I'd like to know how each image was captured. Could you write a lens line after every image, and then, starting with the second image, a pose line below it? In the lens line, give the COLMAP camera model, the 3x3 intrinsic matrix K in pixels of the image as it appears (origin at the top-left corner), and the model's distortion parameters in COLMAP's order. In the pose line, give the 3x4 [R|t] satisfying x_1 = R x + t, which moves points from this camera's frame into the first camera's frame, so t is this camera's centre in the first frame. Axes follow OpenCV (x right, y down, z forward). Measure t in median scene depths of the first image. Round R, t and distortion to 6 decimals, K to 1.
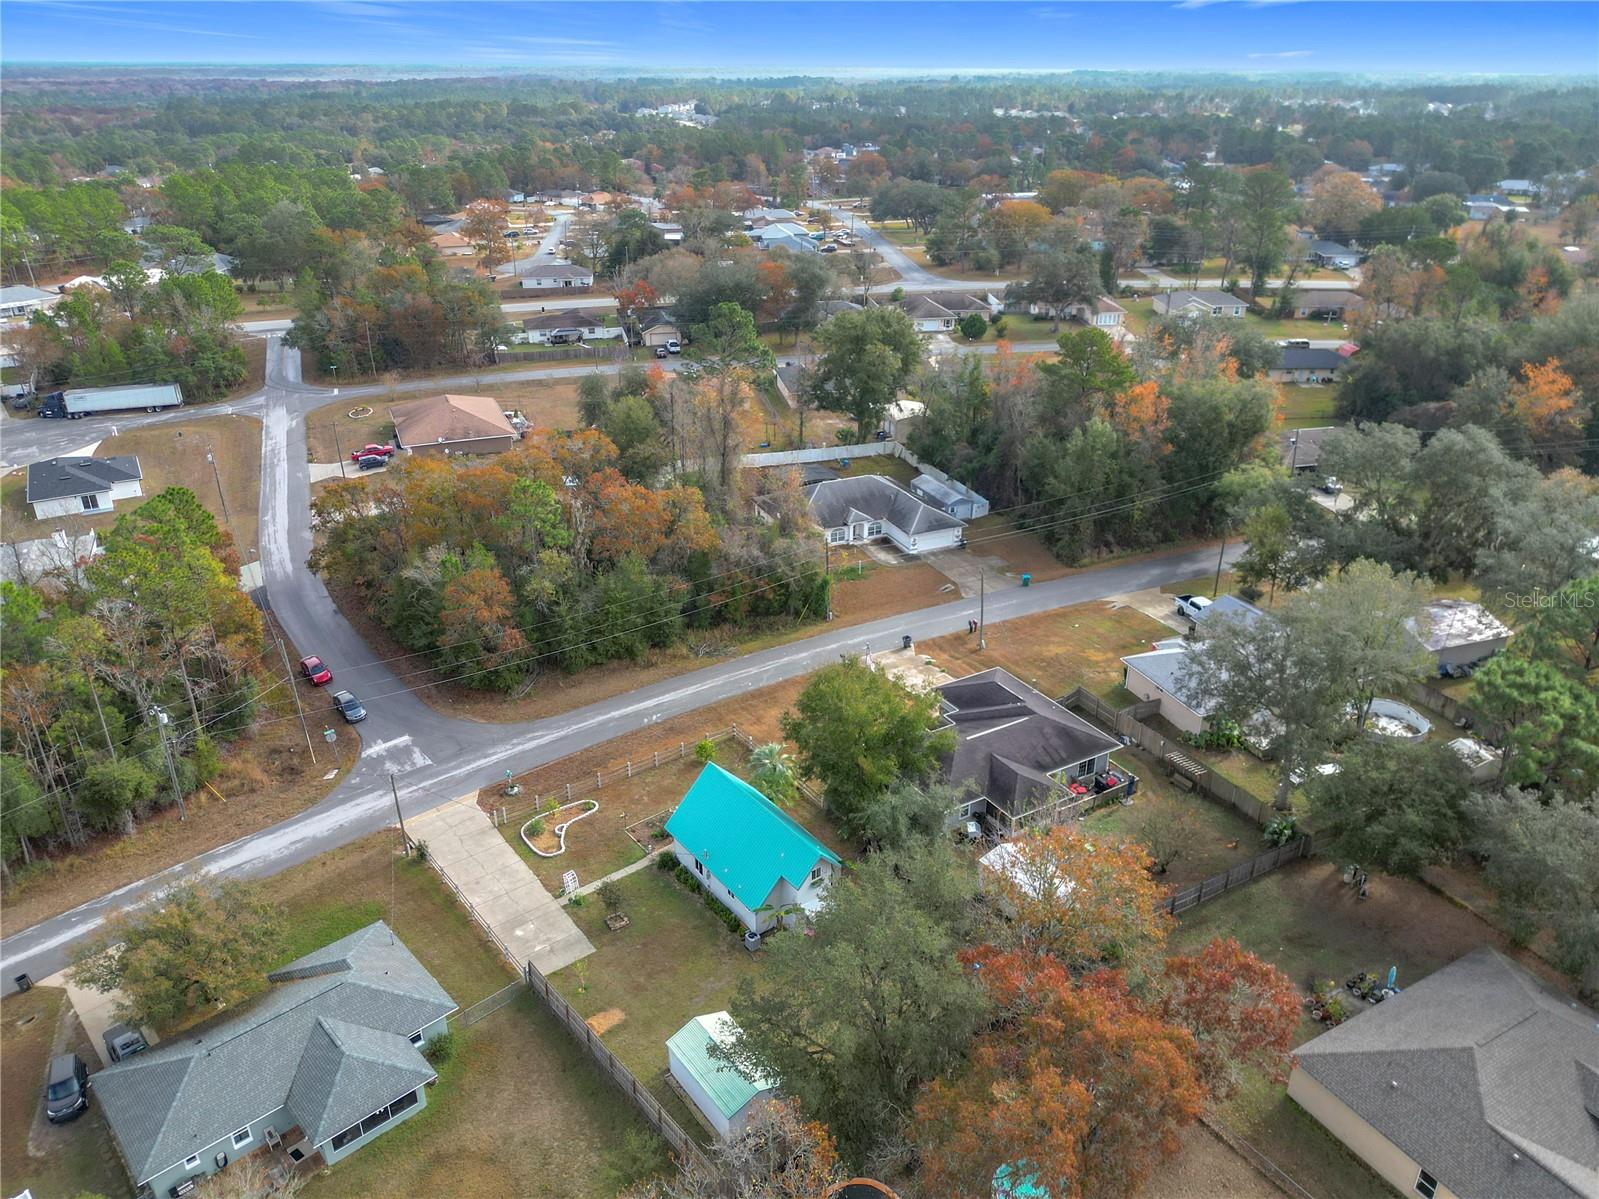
lens RADIAL K [[1142.9, 0, 789.6], [0, 1142.9, 643.4], [0, 0, 1]] dist [0.053211, -0.062965]
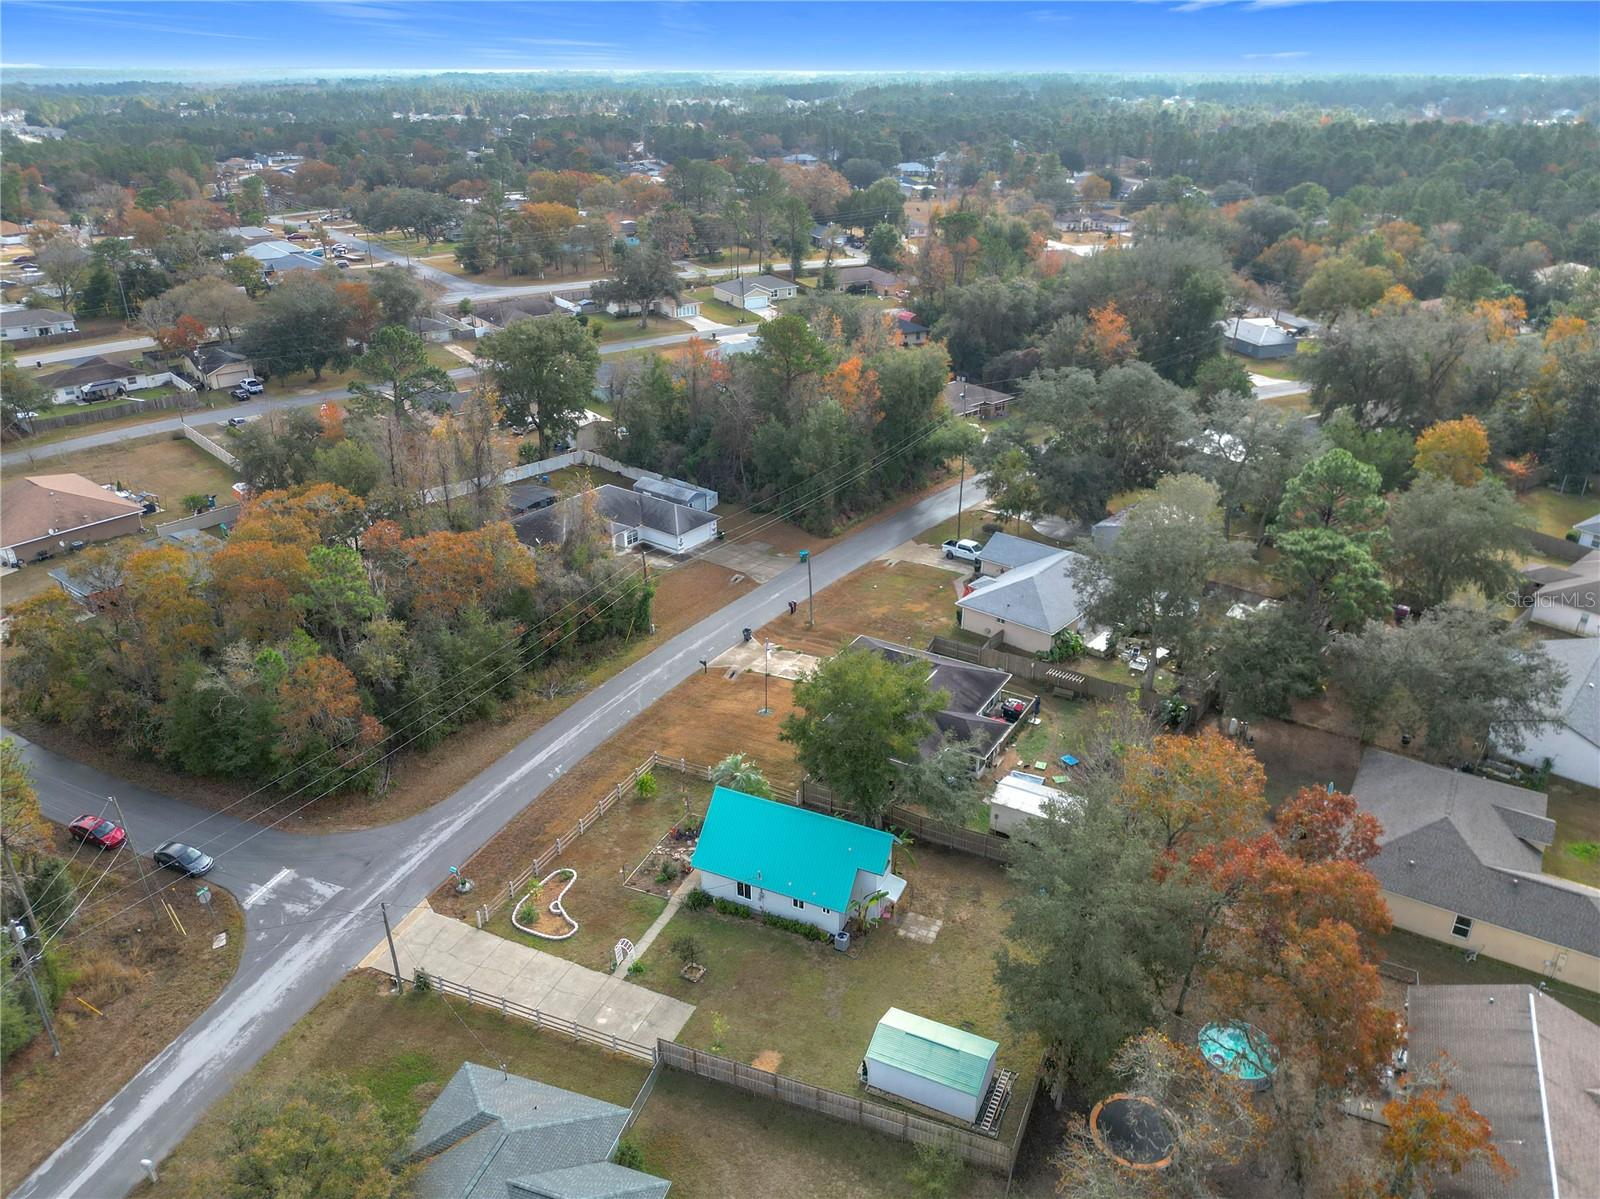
lens RADIAL K [[1143.6, 0, 790.1], [0, 1143.6, 643.4], [0, 0, 1]] dist [0.053211, -0.062965]
pose [[0.876899, -0.221415, 0.426643, -0.252853], [0.222231, 0.973782, 0.048602, -0.029454], [-0.426218, 0.052194, 0.903113, 0.059423]]
